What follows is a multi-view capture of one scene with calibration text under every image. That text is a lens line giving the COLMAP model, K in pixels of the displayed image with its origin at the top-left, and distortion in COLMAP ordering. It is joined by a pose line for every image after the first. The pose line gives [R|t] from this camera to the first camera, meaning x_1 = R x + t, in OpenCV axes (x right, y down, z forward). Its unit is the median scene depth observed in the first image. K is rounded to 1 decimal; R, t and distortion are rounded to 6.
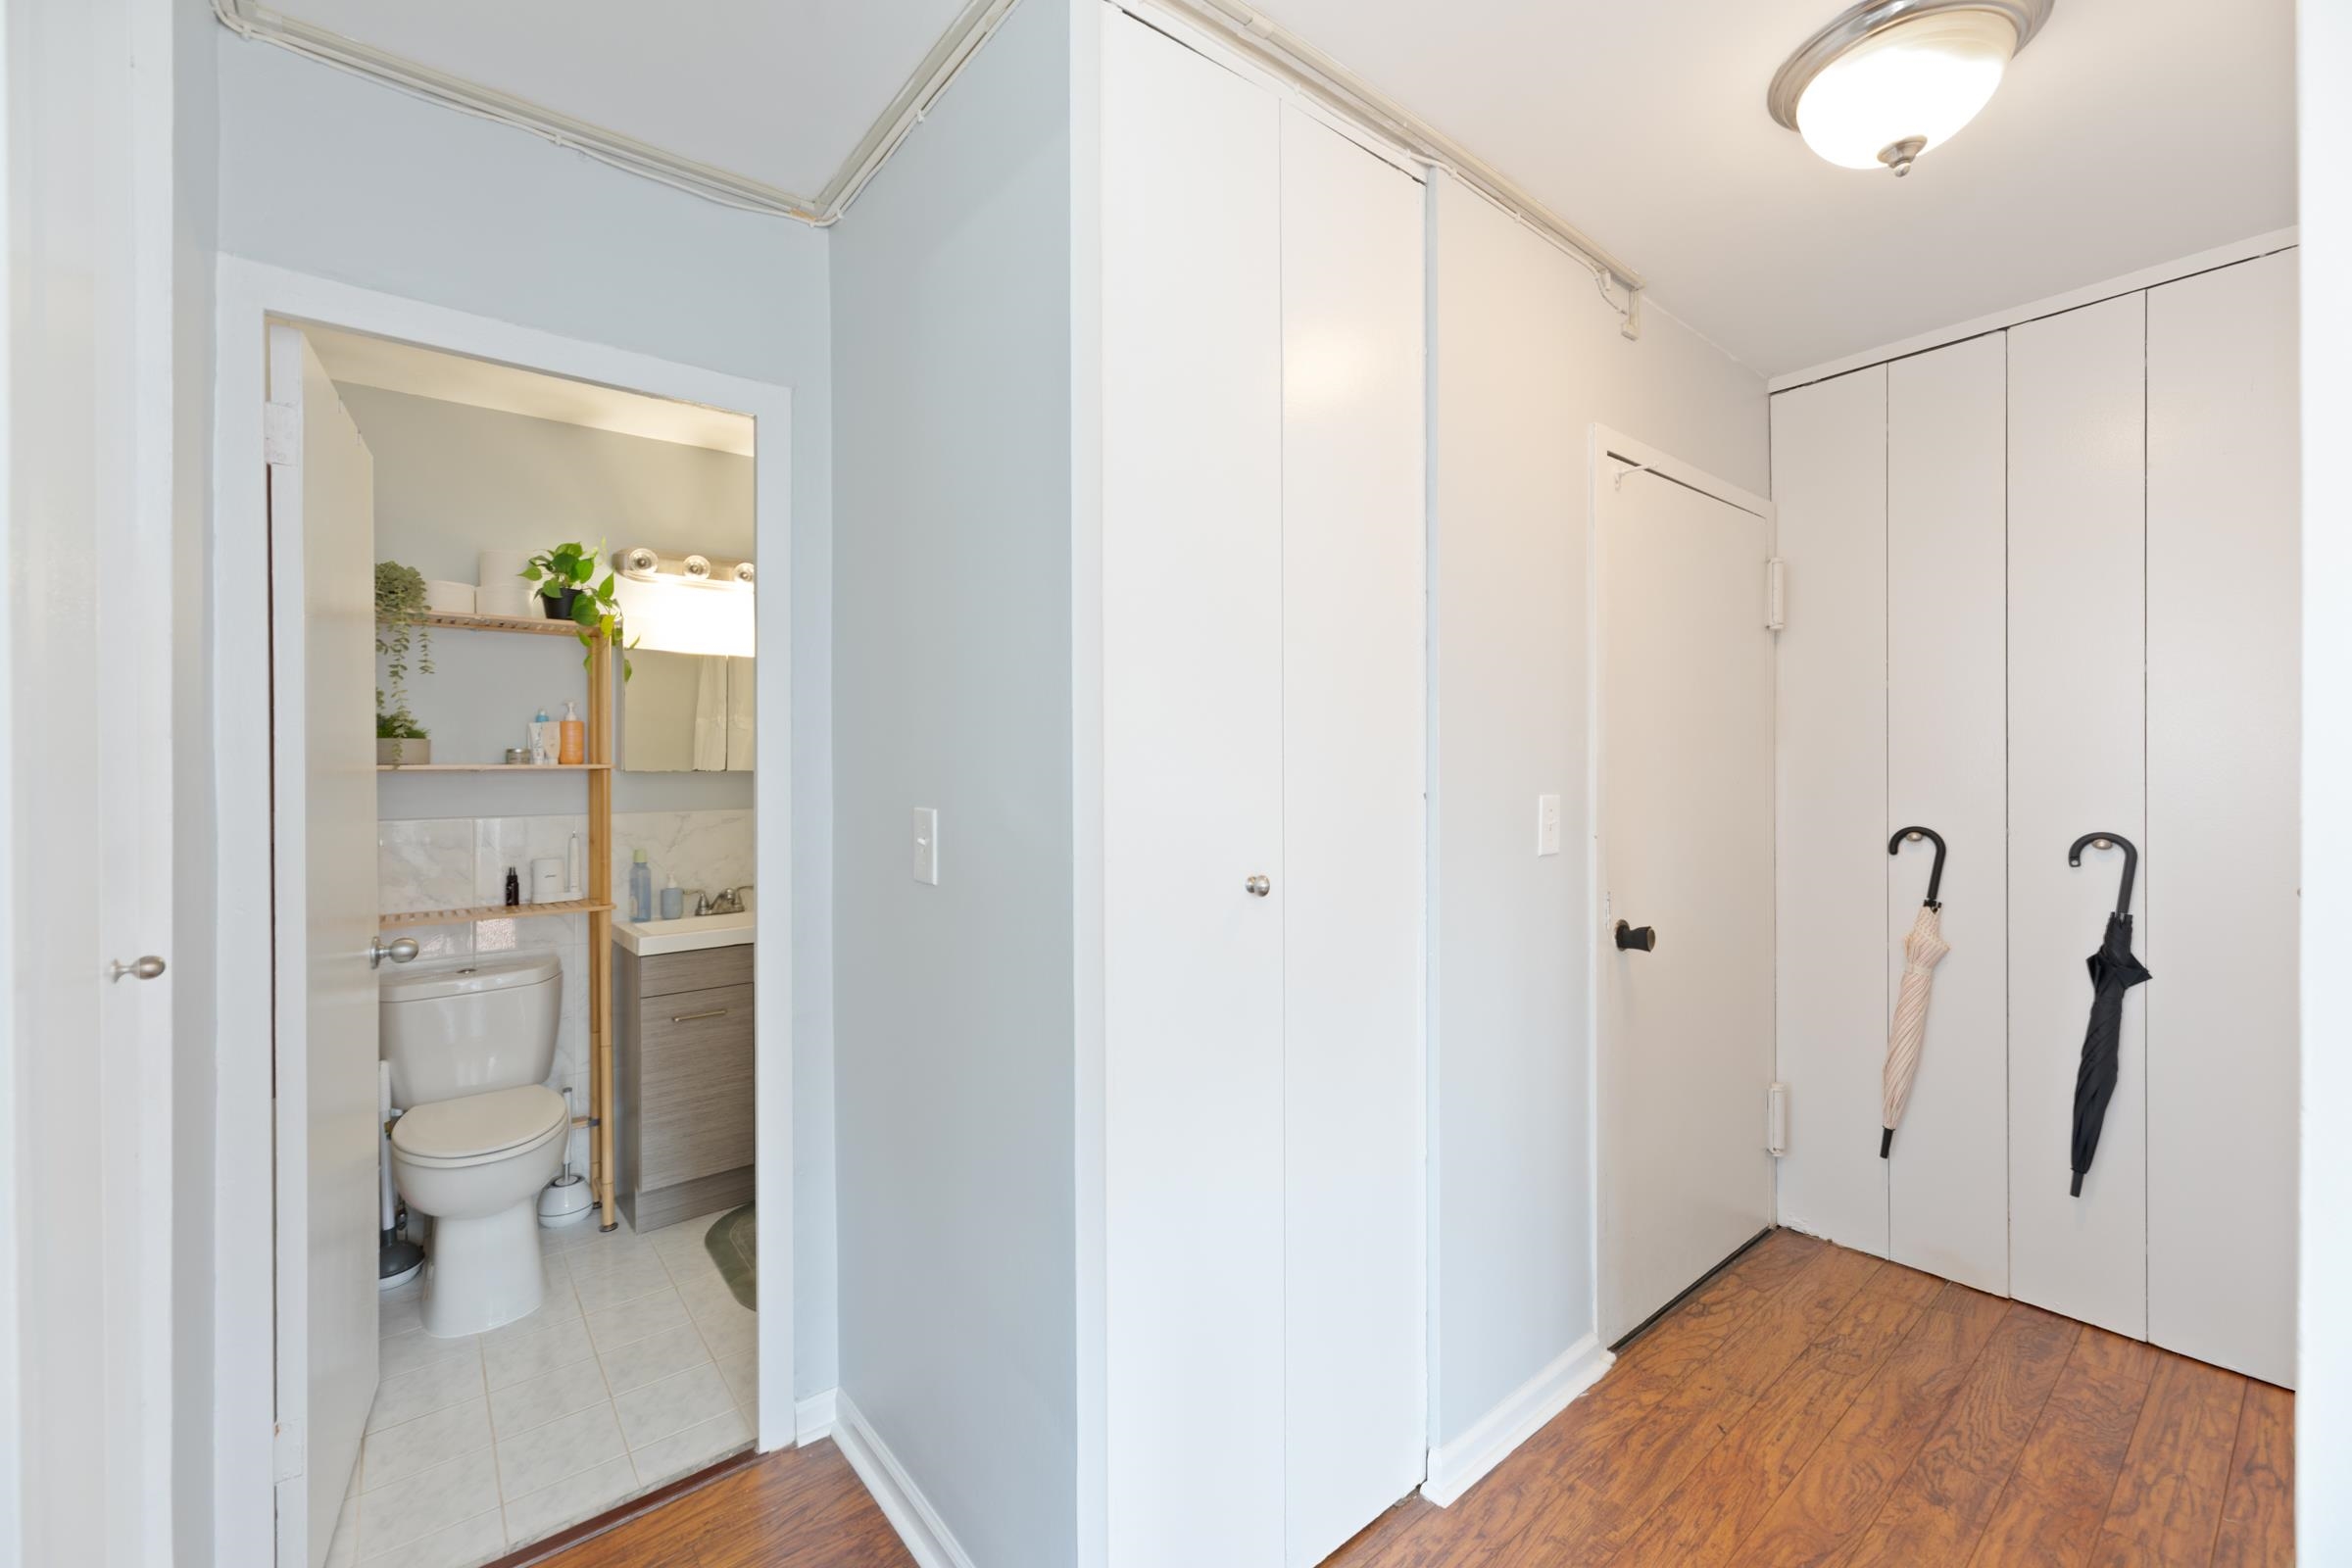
lens RADIAL K [[961.5, 0, 1176.0], [0, 961.5, 784.0], [0, 0, 1]] dist [0.001945, 0.000379]
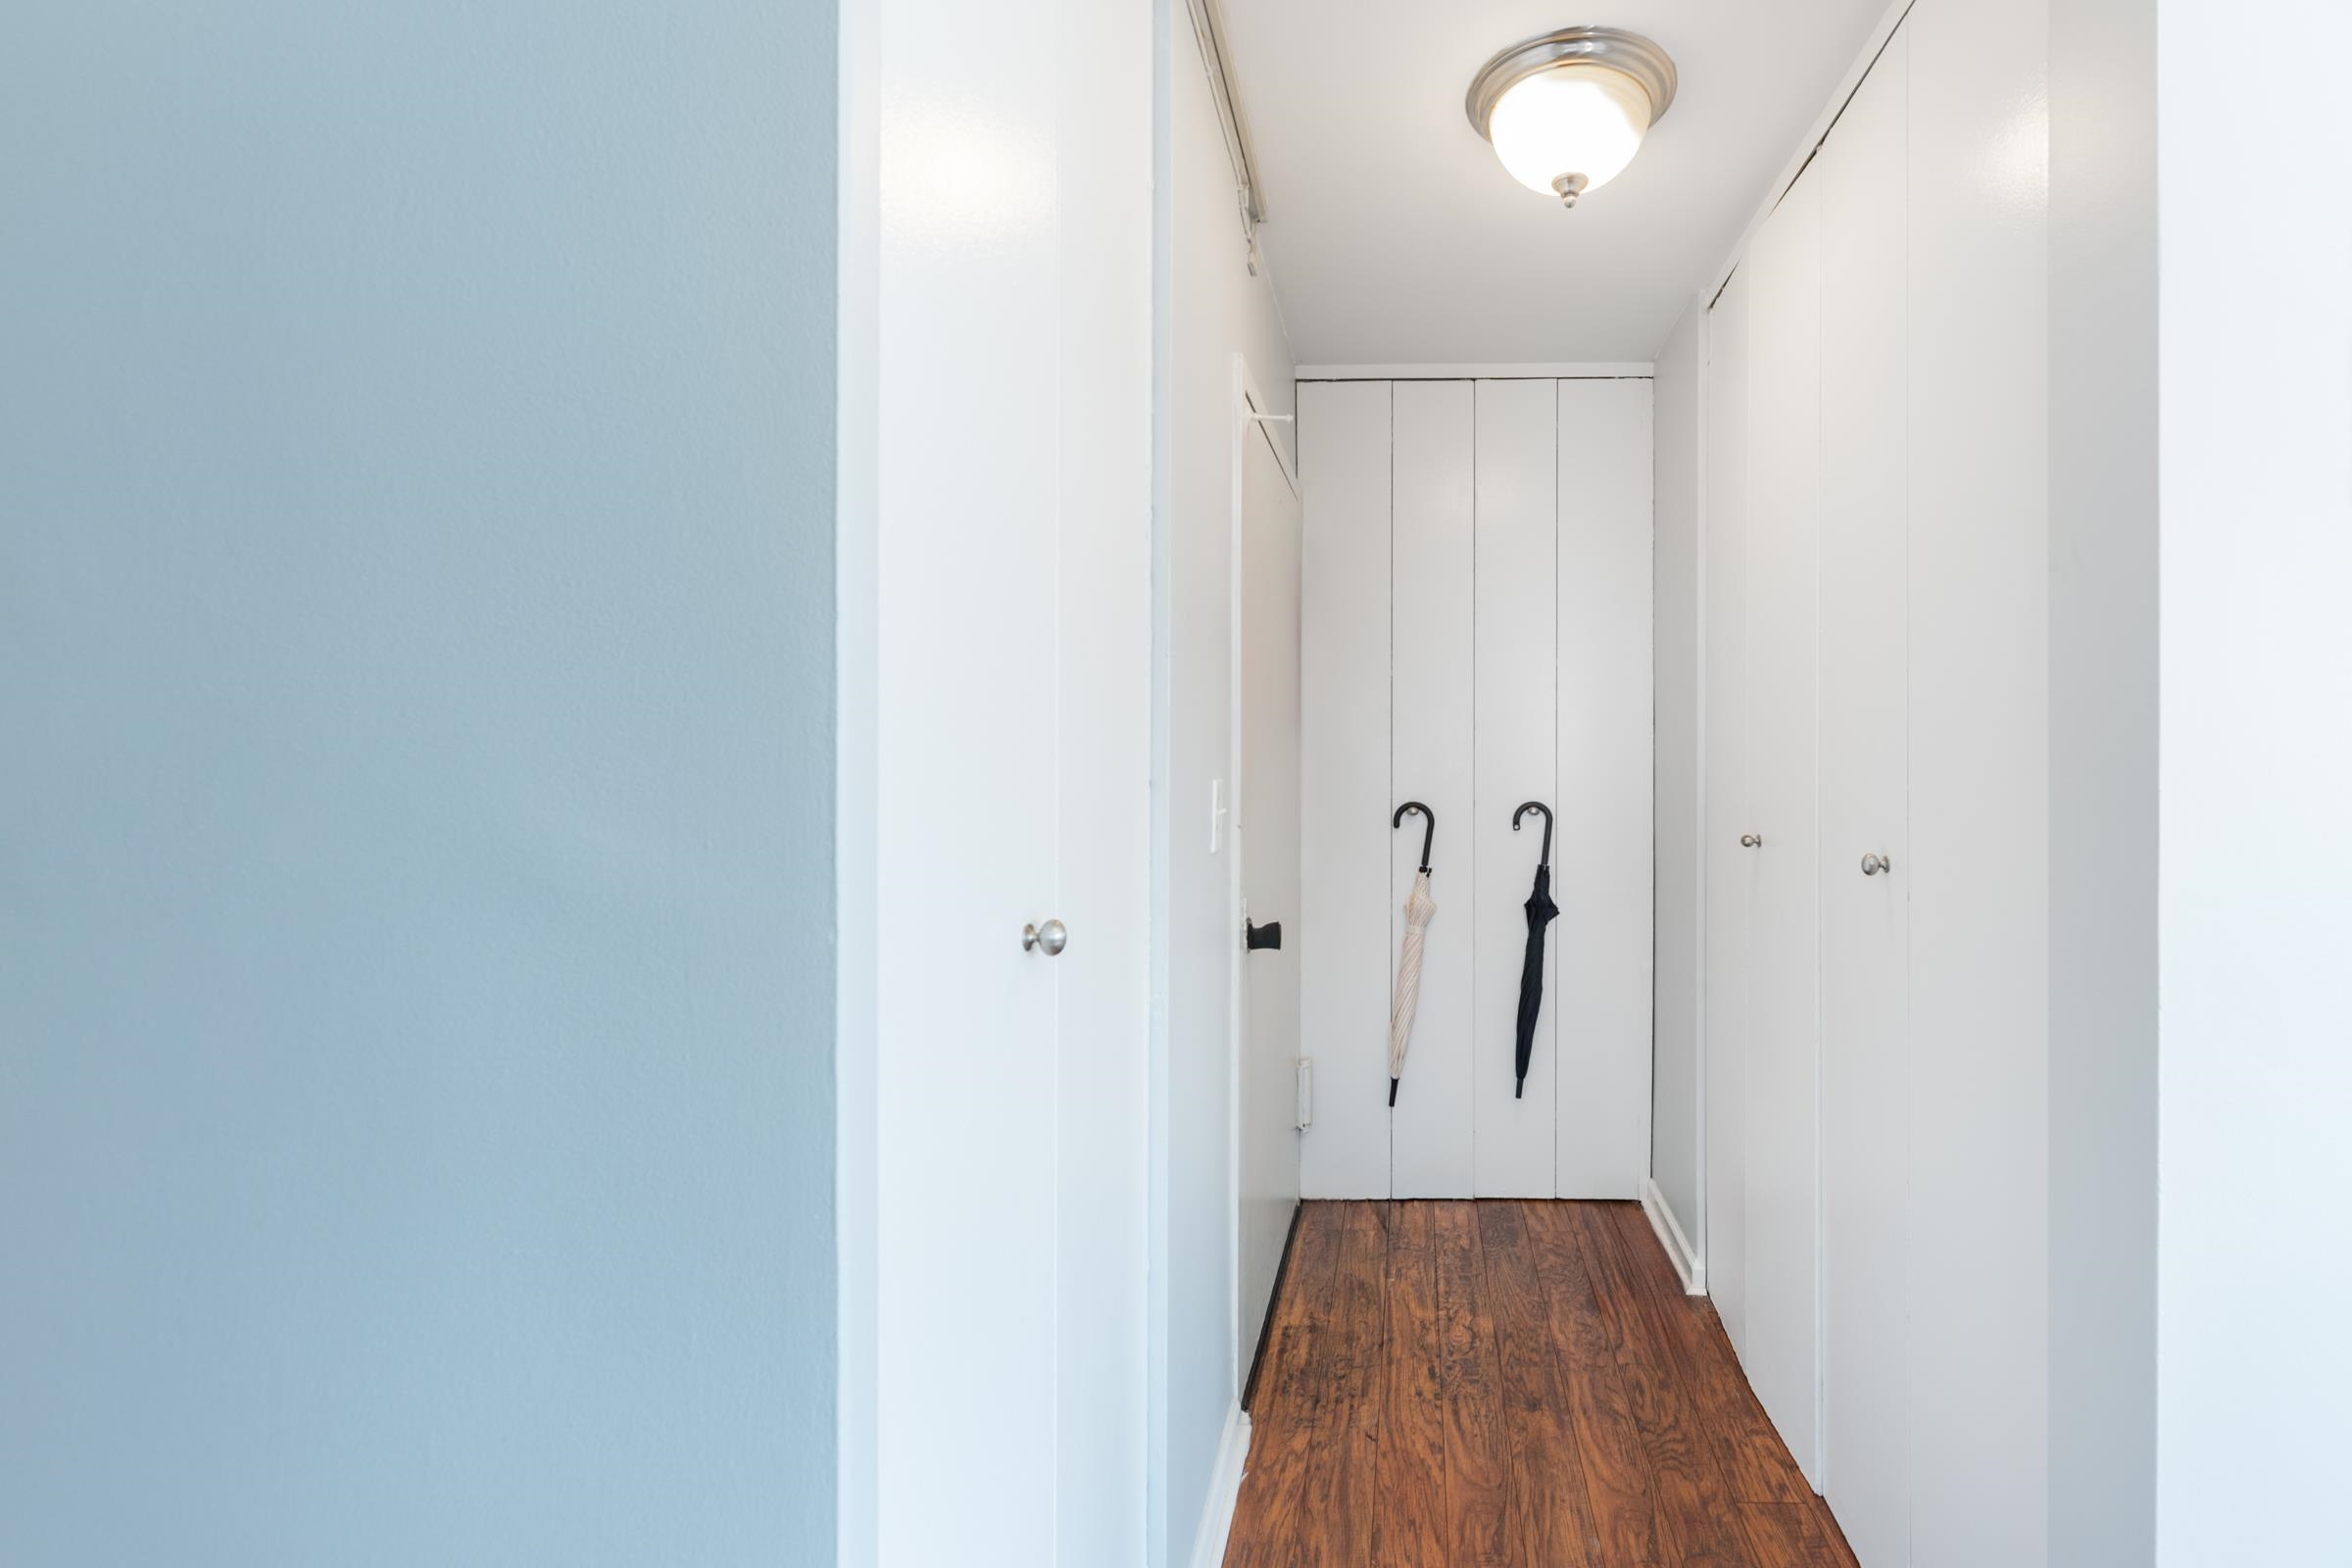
lens RADIAL K [[1009.8, 0, 1178.1], [0, 1009.8, 751.7], [0, 0, 1]] dist [0.001581, -0.000175]
pose [[0.641305, 0.002275, 0.767282, -0.337322], [0.007152, 0.999934, -0.008942, -0.006029], [-0.767252, 0.011222, 0.641247, 0.503830]]
